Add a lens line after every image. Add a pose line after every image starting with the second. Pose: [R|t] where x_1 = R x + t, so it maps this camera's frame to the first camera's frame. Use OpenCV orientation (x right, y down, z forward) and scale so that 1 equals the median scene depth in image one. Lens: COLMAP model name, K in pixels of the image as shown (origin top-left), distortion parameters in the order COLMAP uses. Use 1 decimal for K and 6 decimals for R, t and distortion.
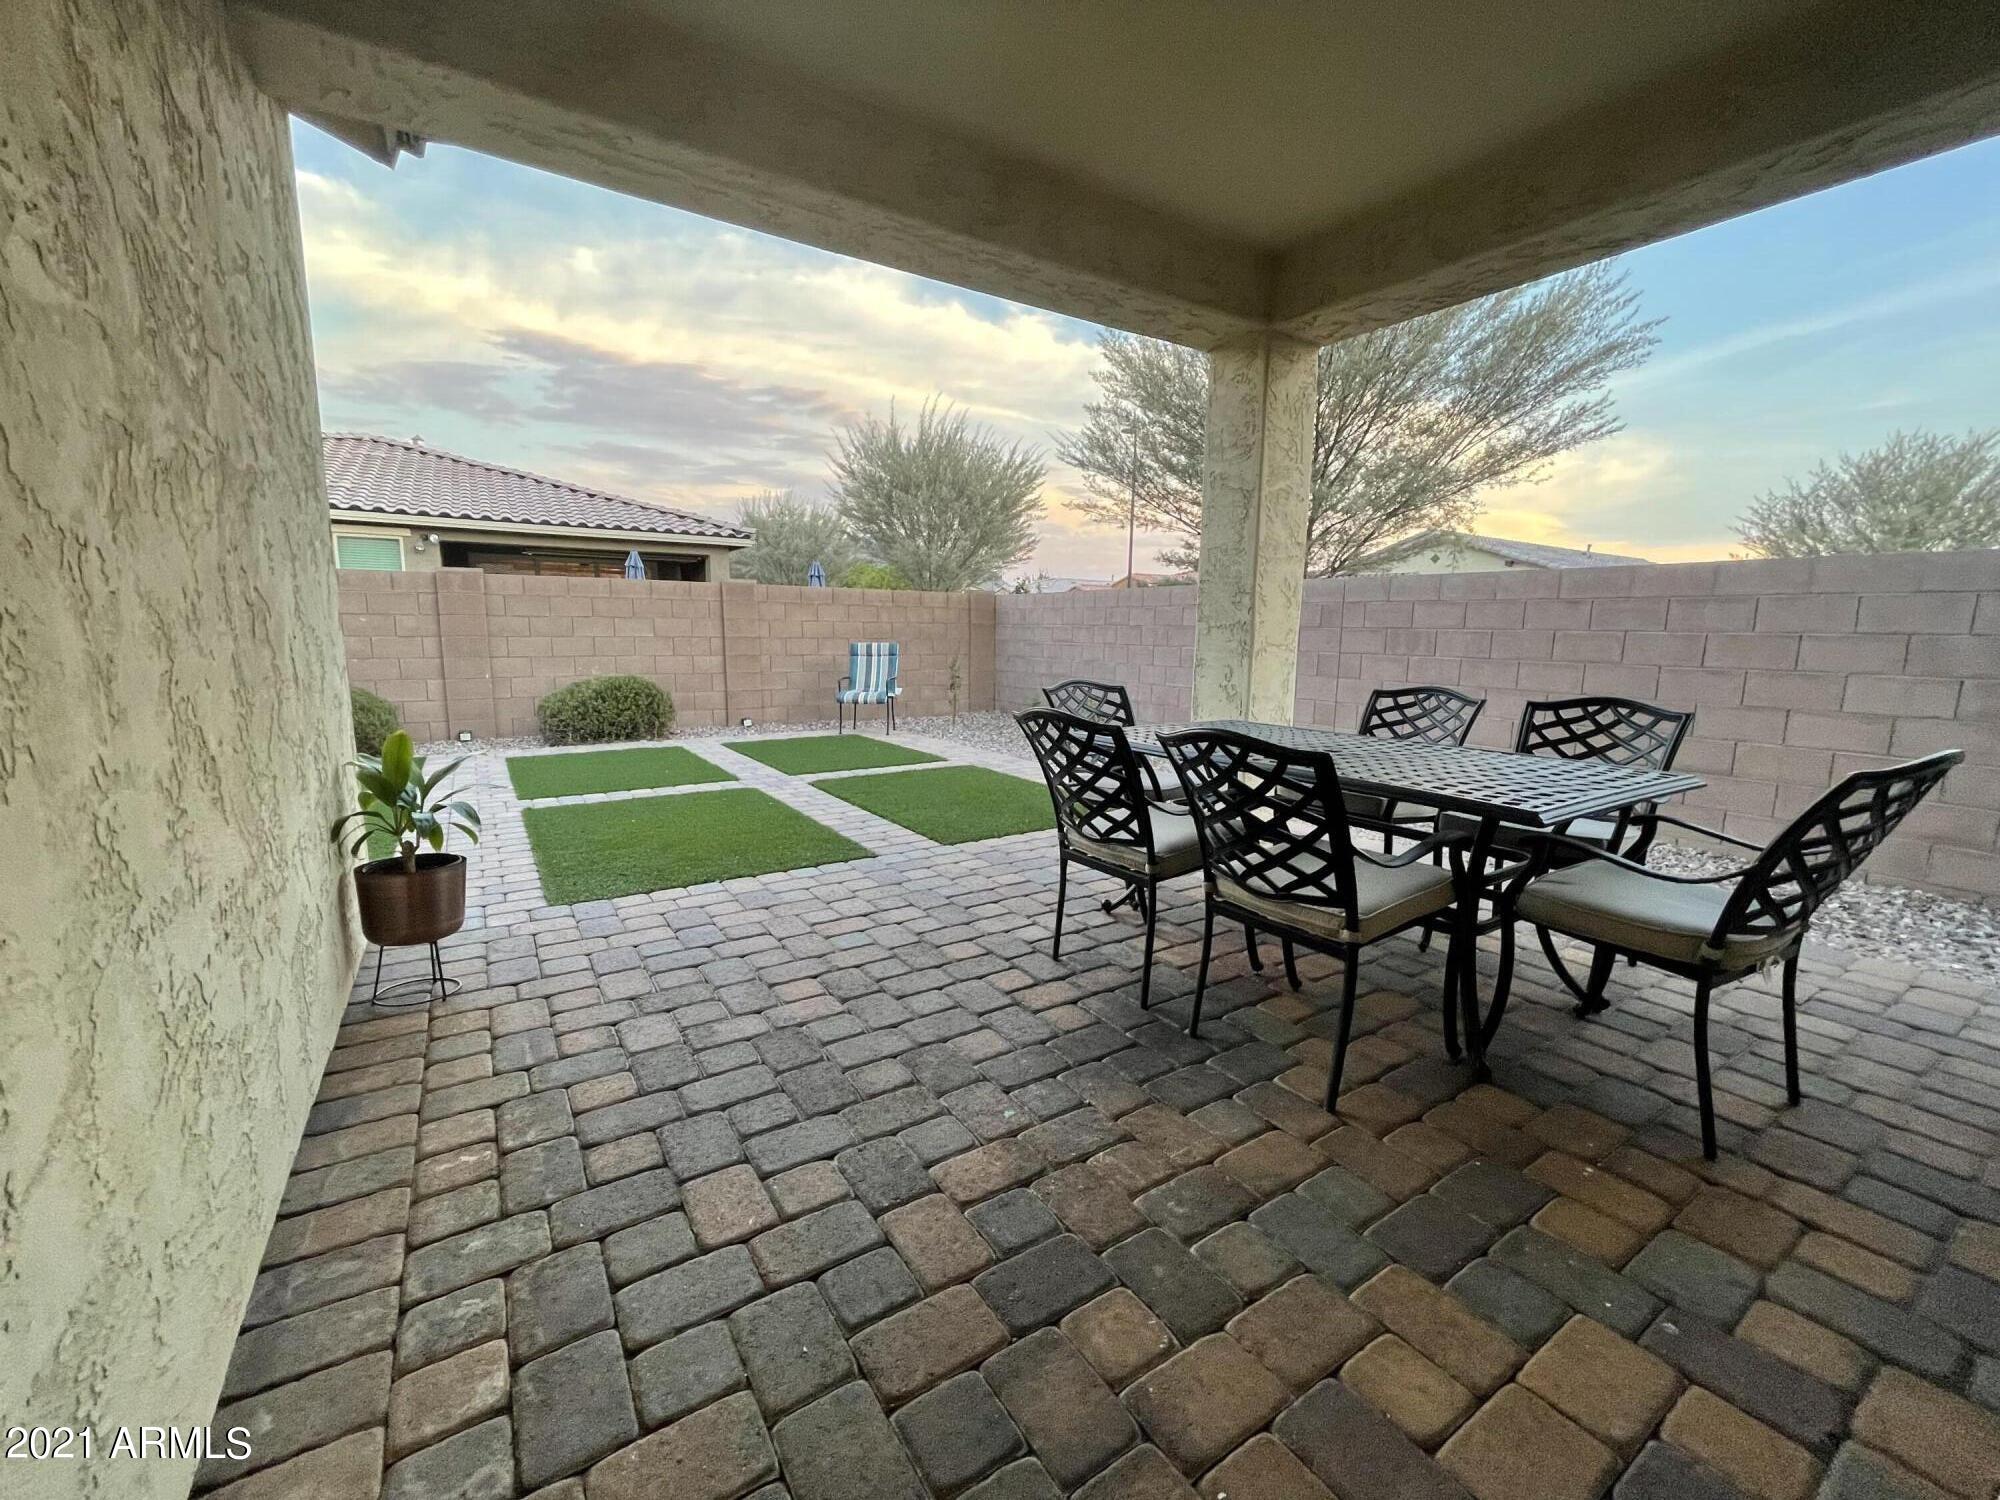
lens RADIAL K [[807.4, 0, 991.5], [0, 807.4, 753.7], [0, 0, 1]] dist [-0.000700, -0.000508]
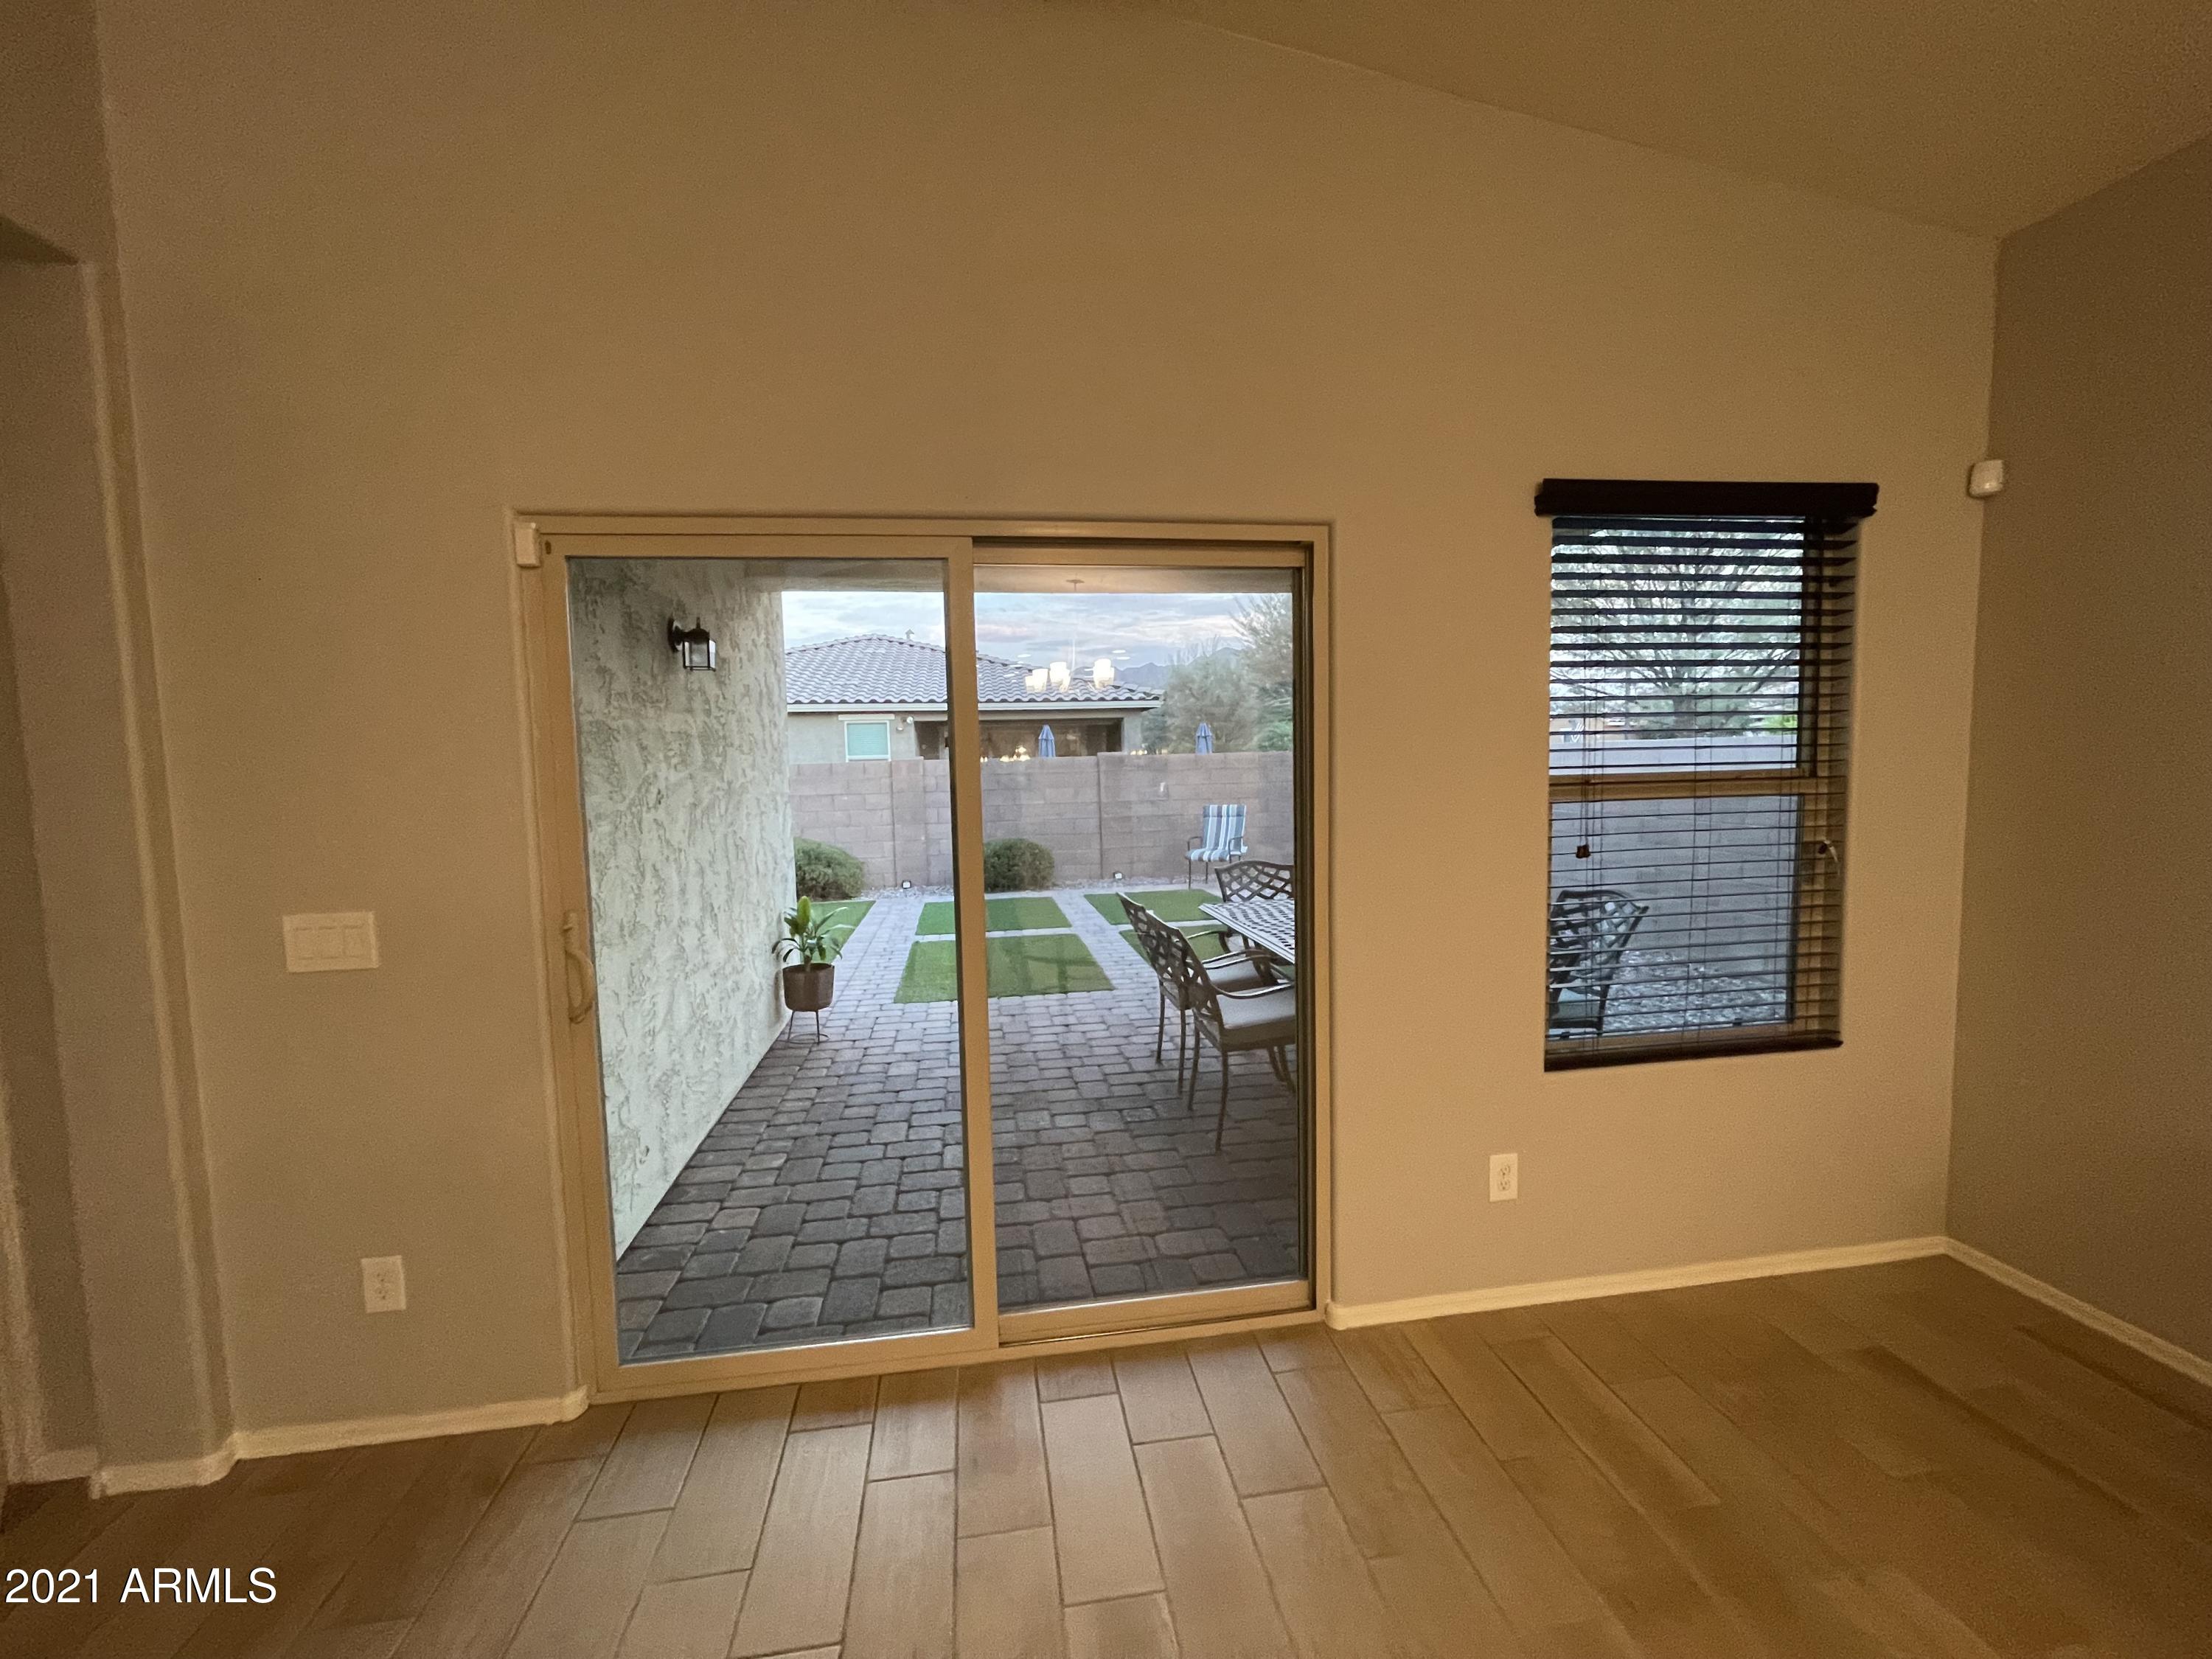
lens RADIAL K [[892.9, 0, 1099.6], [0, 892.9, 826.4], [0, 0, 1]] dist [-0.000700, -0.000508]
pose [[0.912306, -0.006168, -0.409462, 0.687743], [-0.026842, 0.996836, -0.074822, -0.048290], [0.408628, 0.079251, 0.909254, -0.579688]]
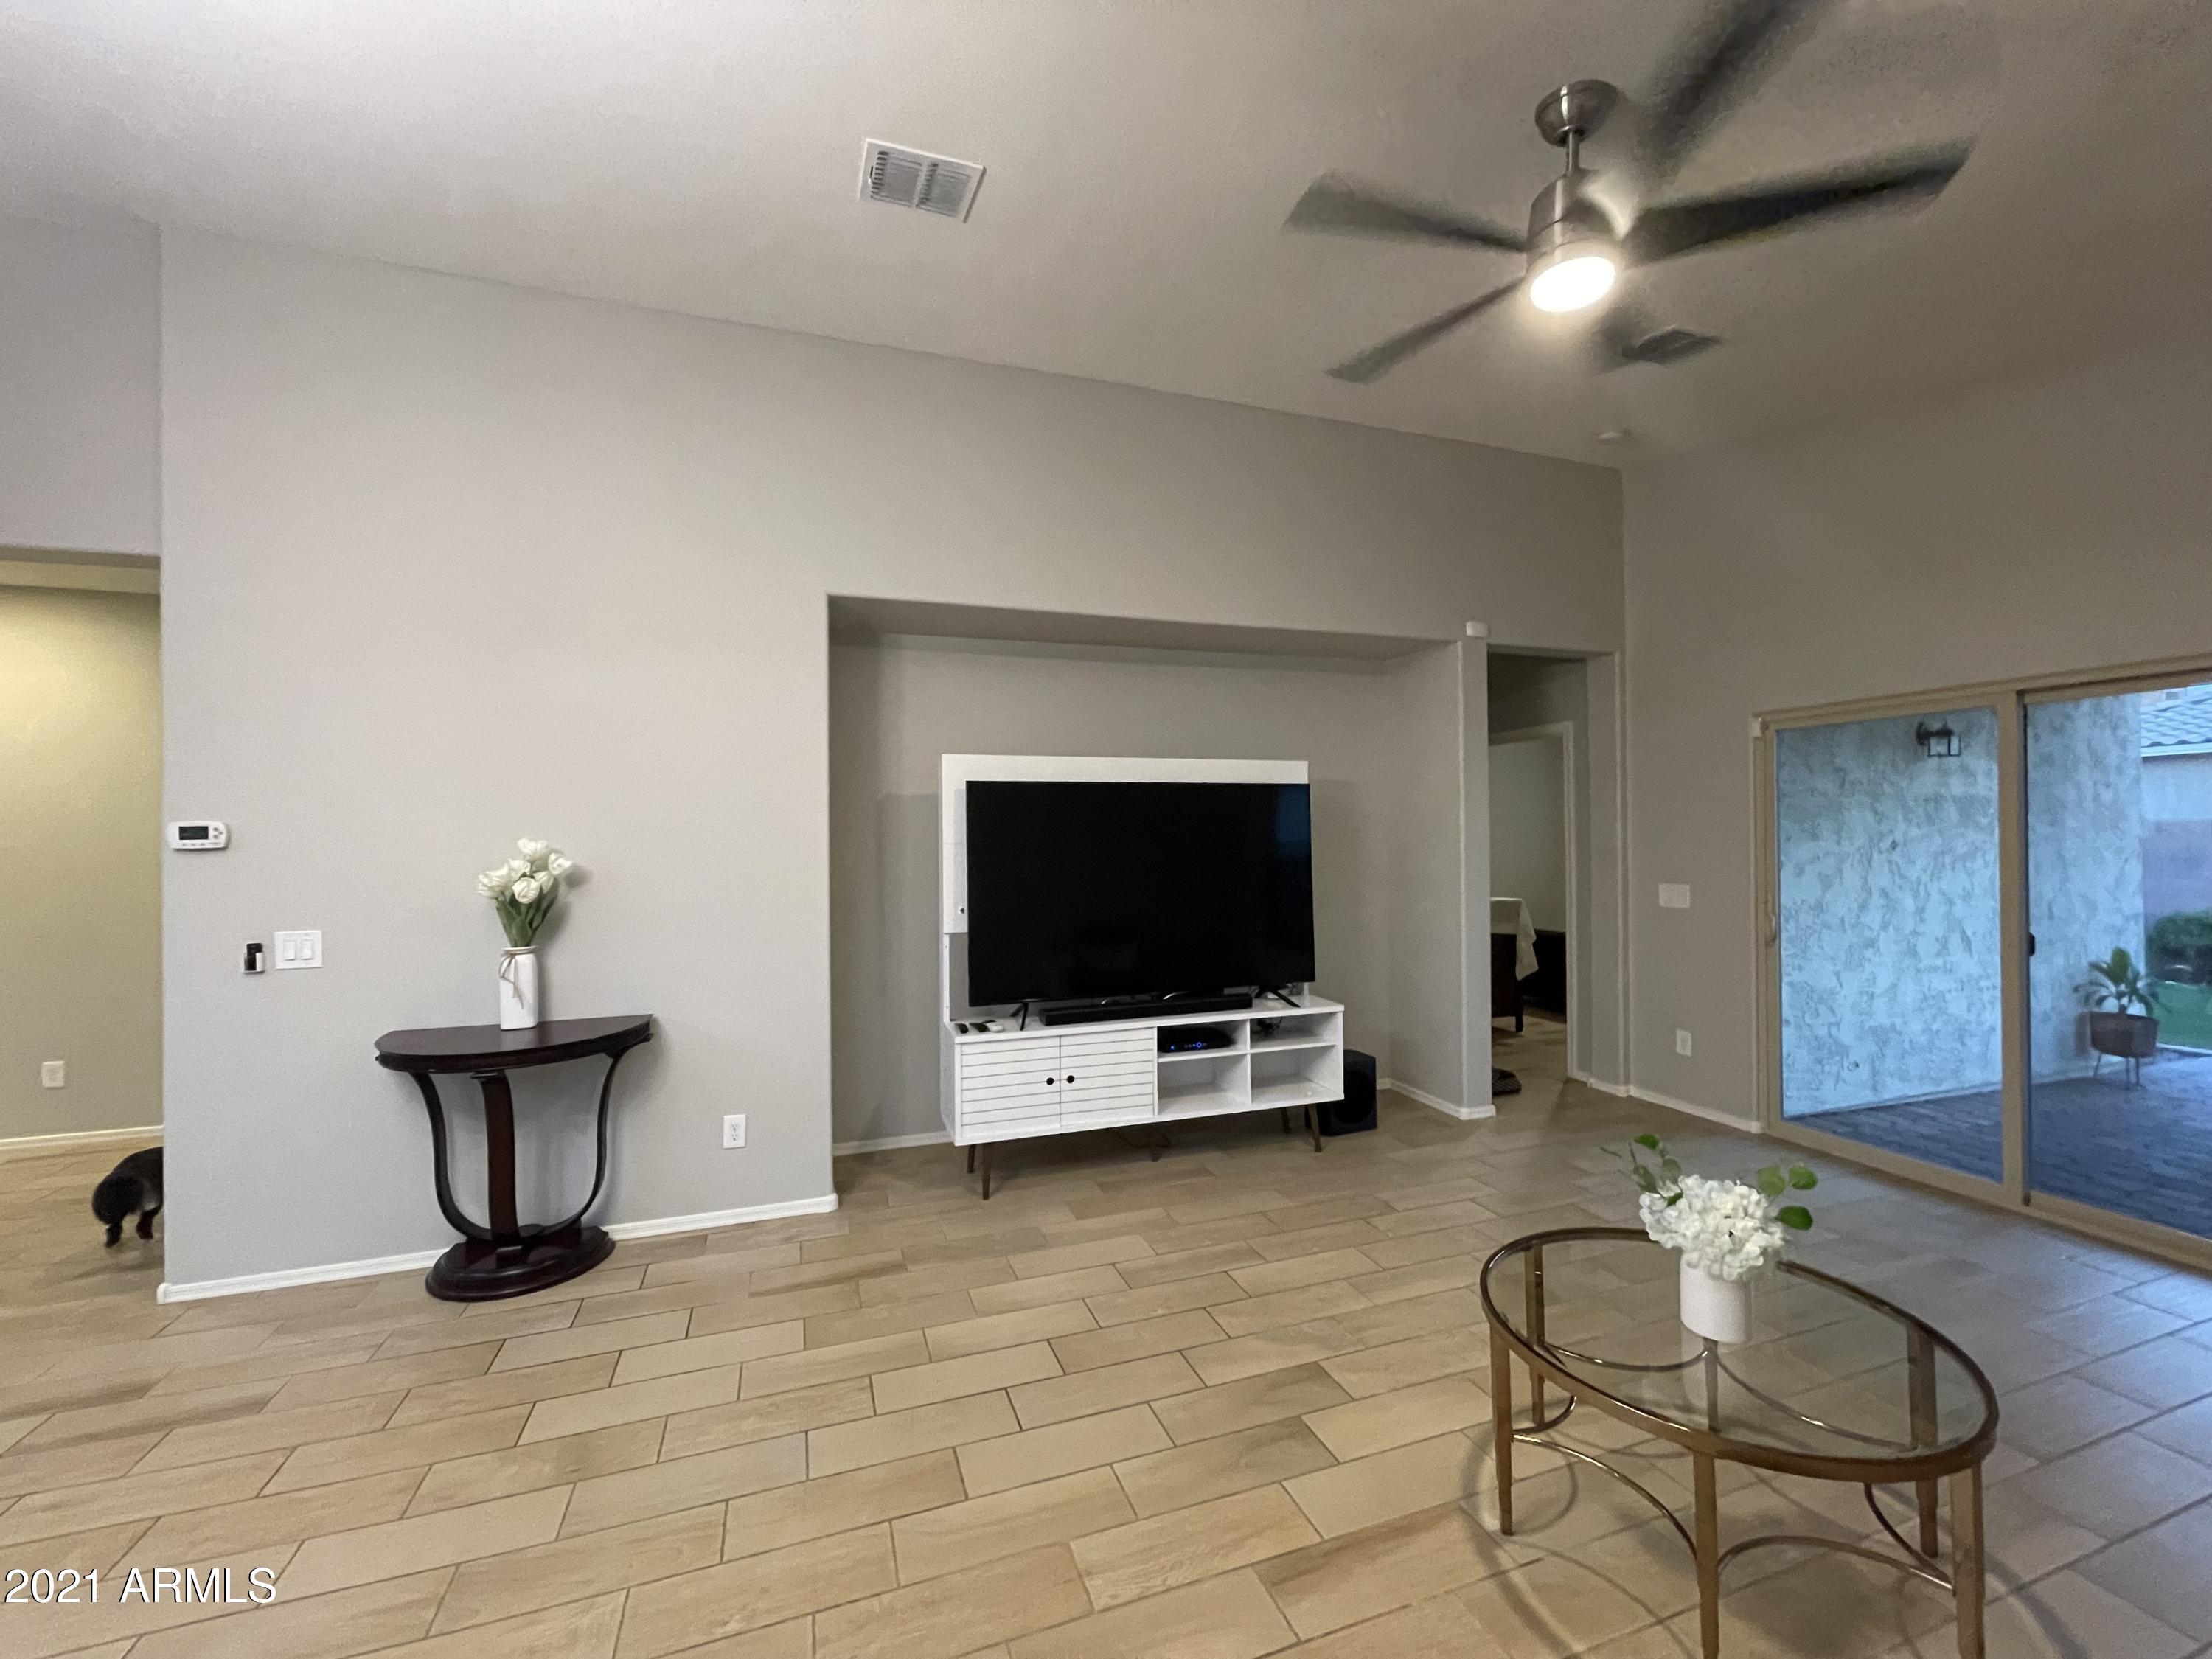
lens RADIAL K [[892.9, 0, 1102.6], [0, 892.9, 829.7], [0, 0, 1]] dist [-0.000700, -0.000508]
pose [[-0.235699, -0.015297, -0.971706, 1.828031], [-0.146167, 0.989060, 0.019885, 0.007949], [0.960771, 0.146718, -0.235356, -0.866479]]
